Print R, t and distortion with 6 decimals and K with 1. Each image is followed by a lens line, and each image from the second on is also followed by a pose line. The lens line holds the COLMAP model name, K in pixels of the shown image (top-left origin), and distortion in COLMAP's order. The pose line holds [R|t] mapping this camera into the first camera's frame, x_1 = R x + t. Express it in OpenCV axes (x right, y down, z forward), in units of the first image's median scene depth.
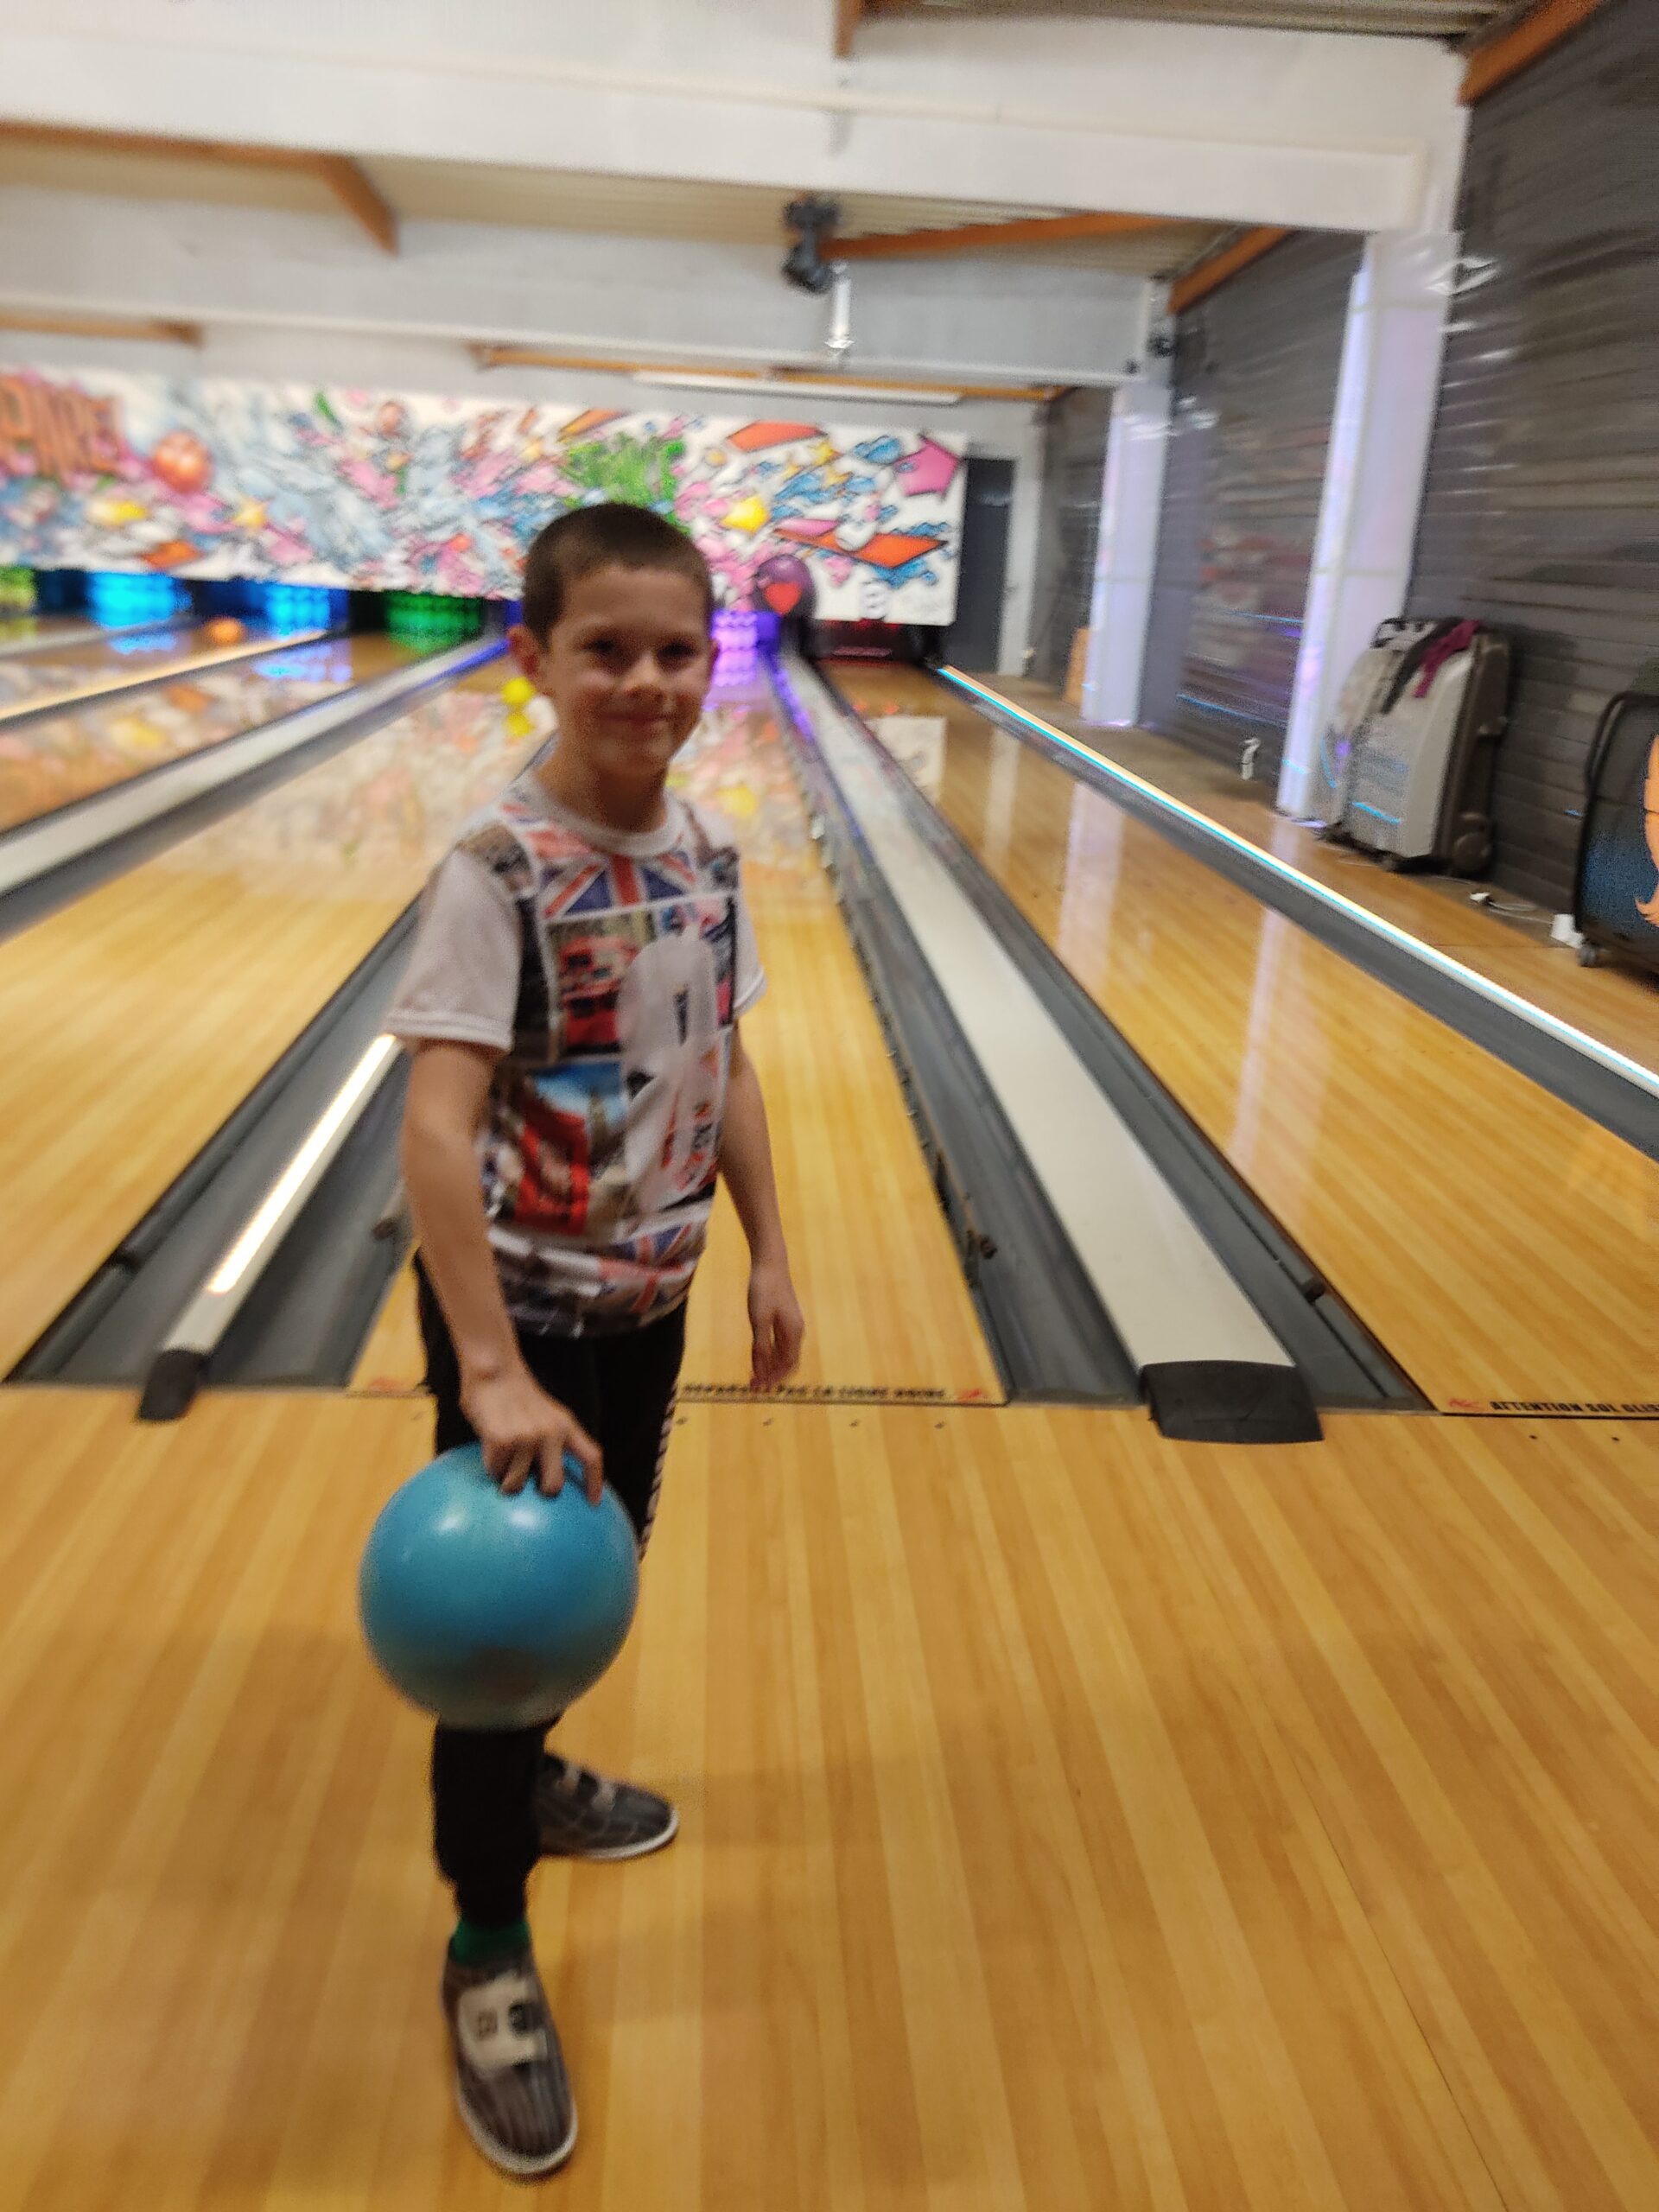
lens RADIAL K [[1632.1, 0, 836.0], [0, 1632.1, 1124.6], [0, 0, 1]] dist [0.118530, -0.165554]
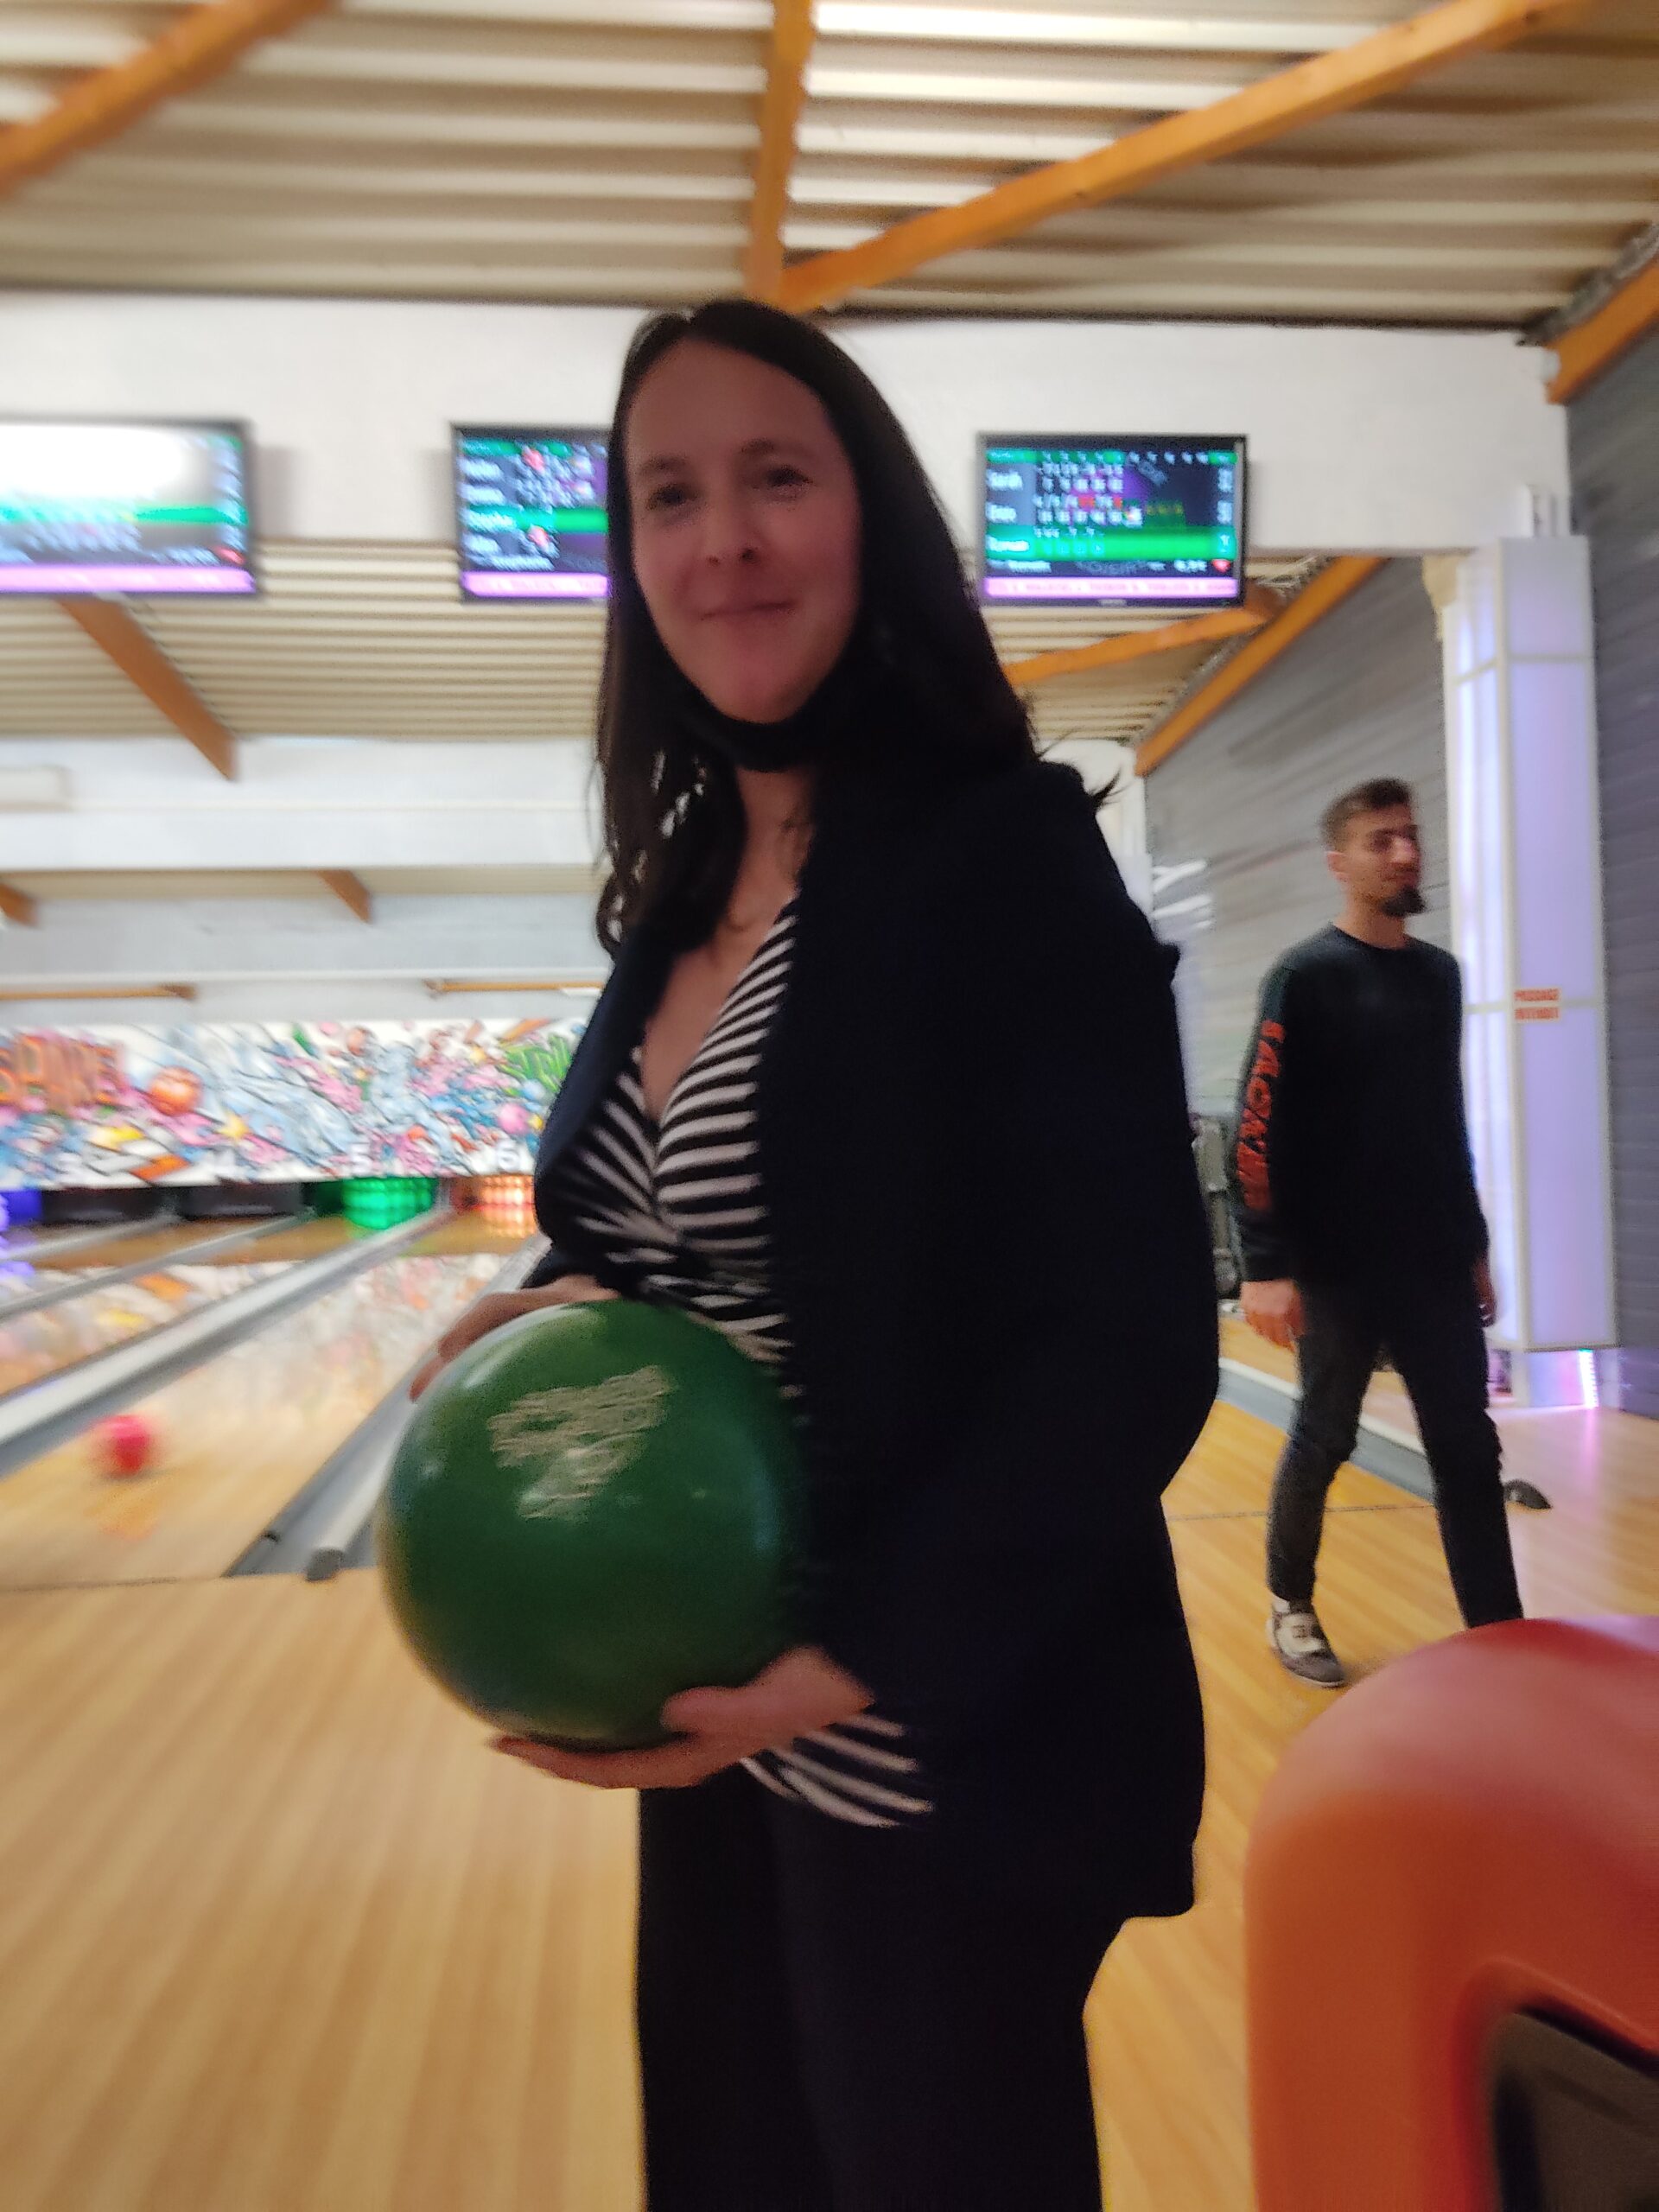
lens RADIAL K [[1679.1, 0, 829.1], [0, 1679.1, 1095.6], [0, 0, 1]] dist [0.119510, -0.186624]
pose [[0.995566, -0.083409, 0.043493, 0.016107], [0.093243, 0.936114, -0.339111, 0.068157], [-0.012429, 0.341663, 0.939740, -0.161828]]
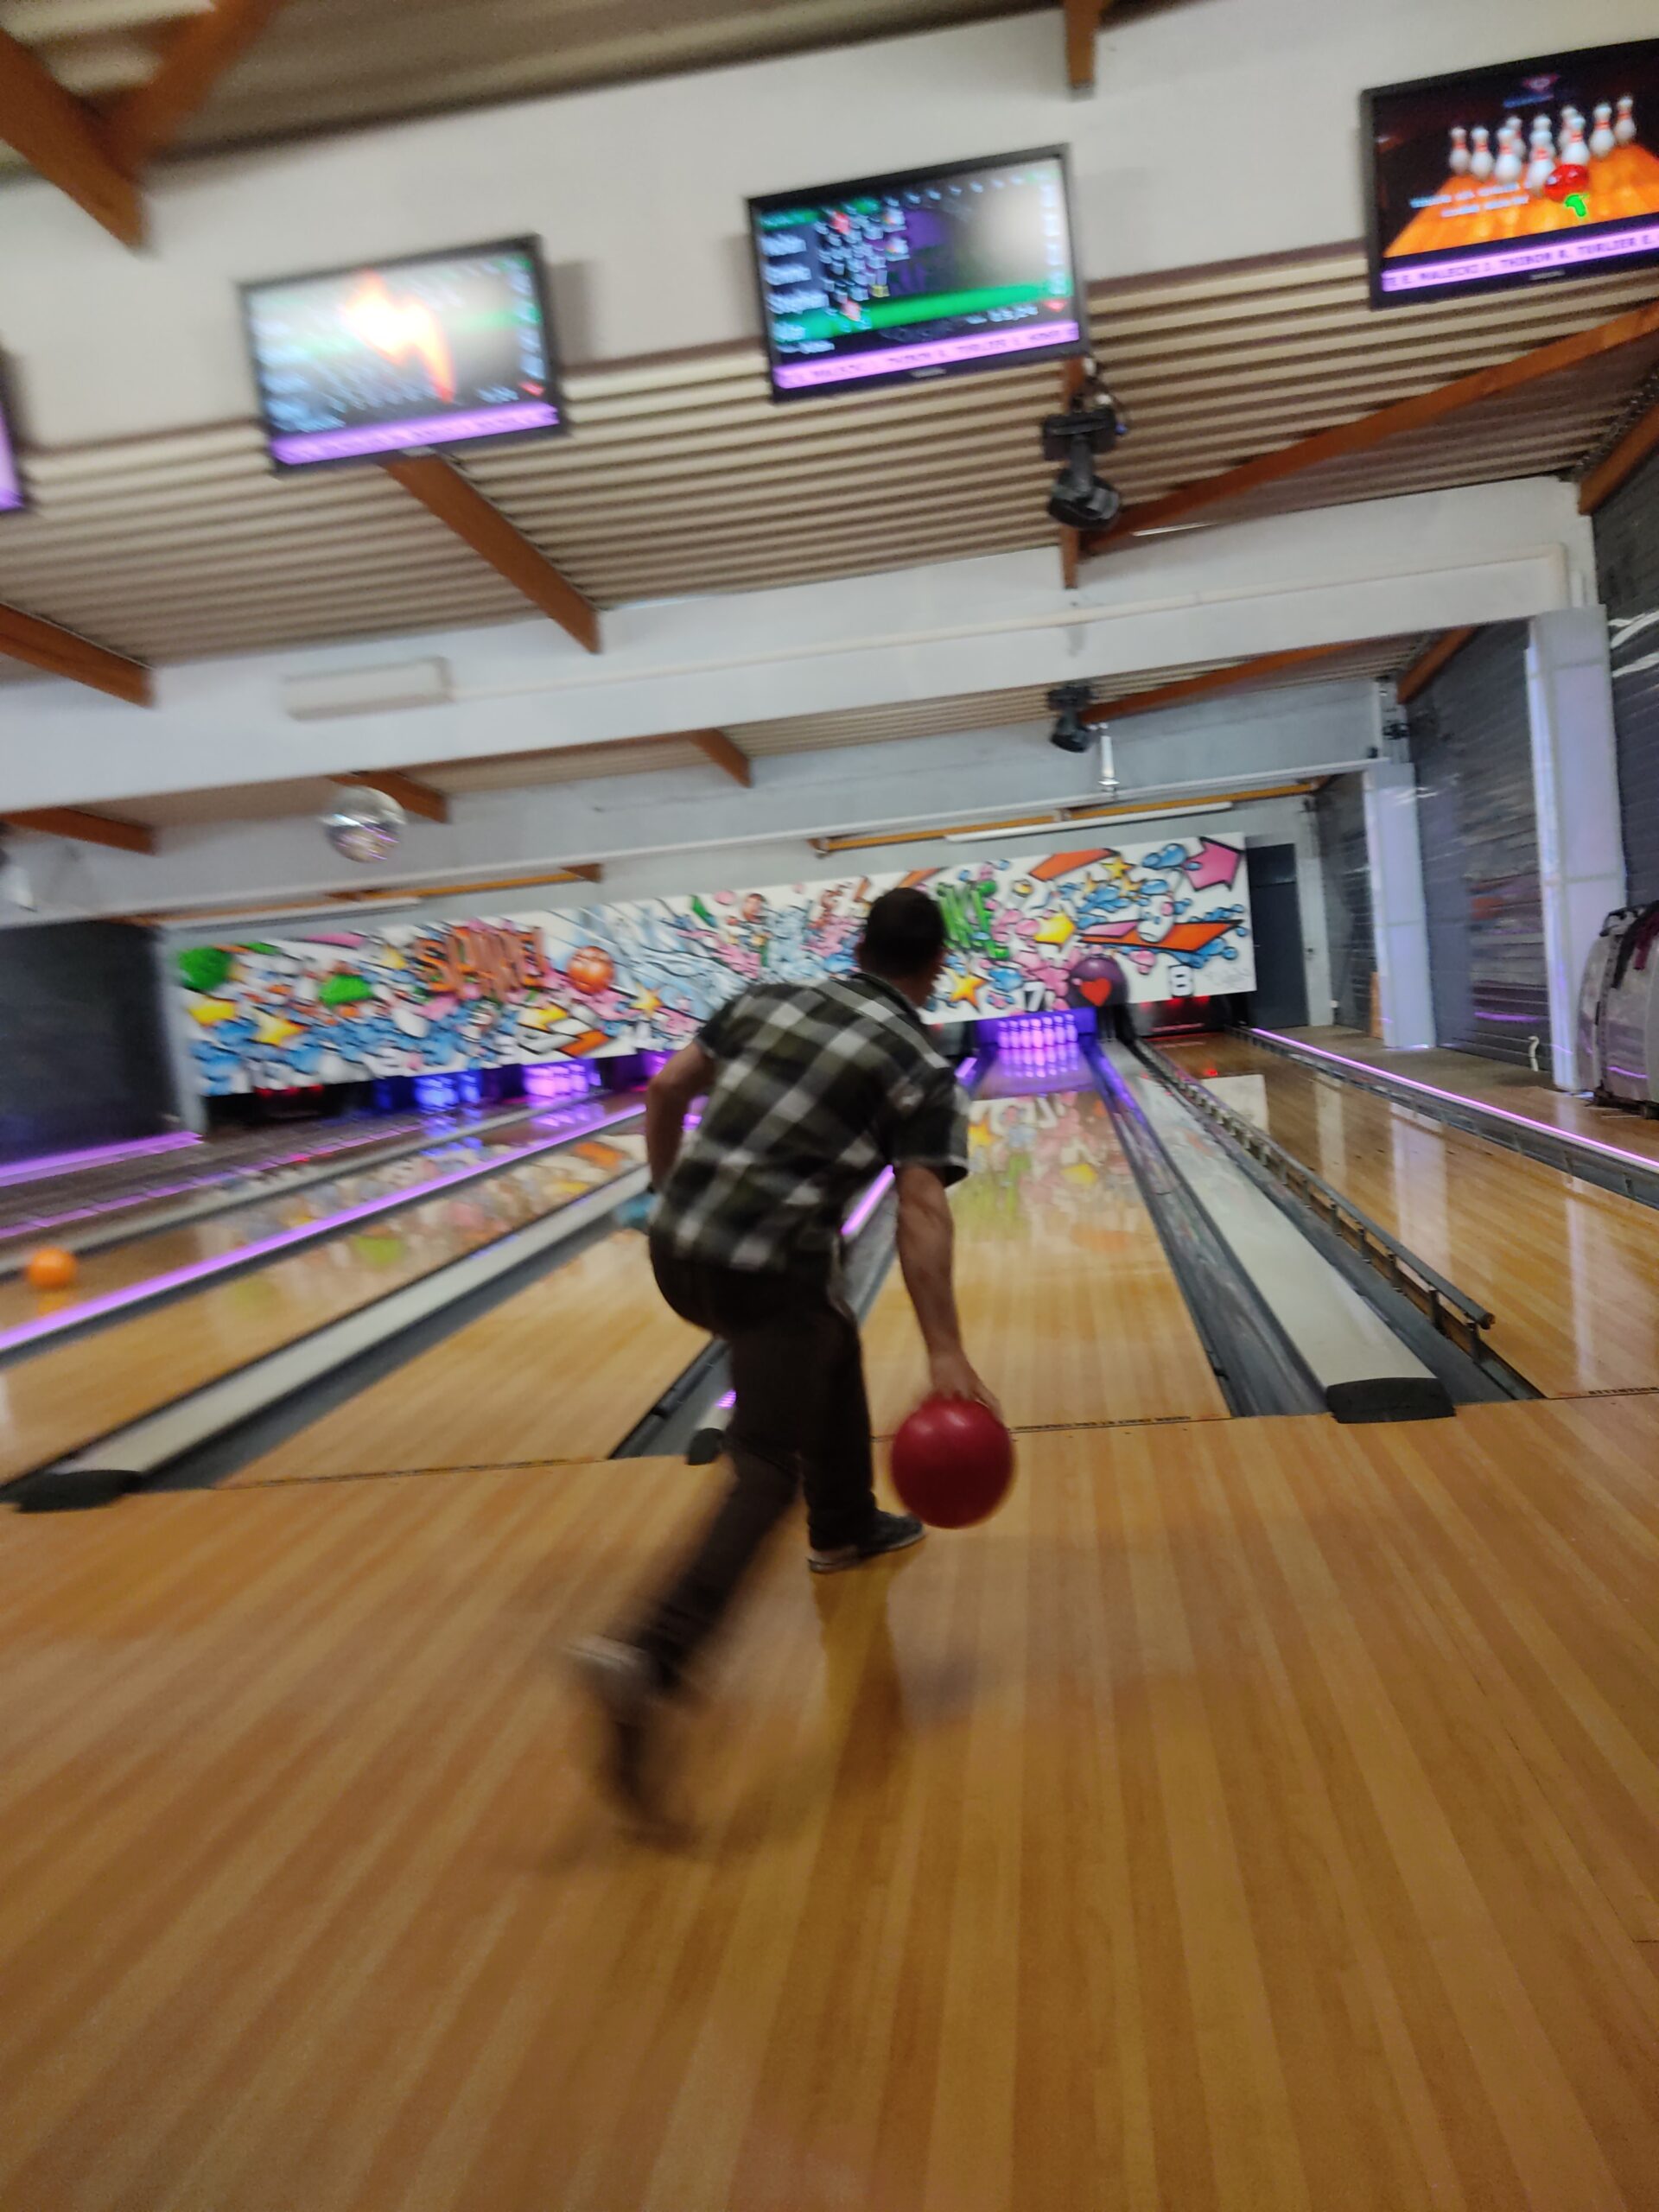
lens RADIAL K [[1679.1, 0, 829.1], [0, 1679.1, 1095.6], [0, 0, 1]] dist [0.119510, -0.186624]
pose [[0.967808, -0.145166, -0.205608, 0.022276], [0.085361, 0.957807, -0.274445, 0.057521], [0.236773, 0.248059, 0.939364, -0.123682]]
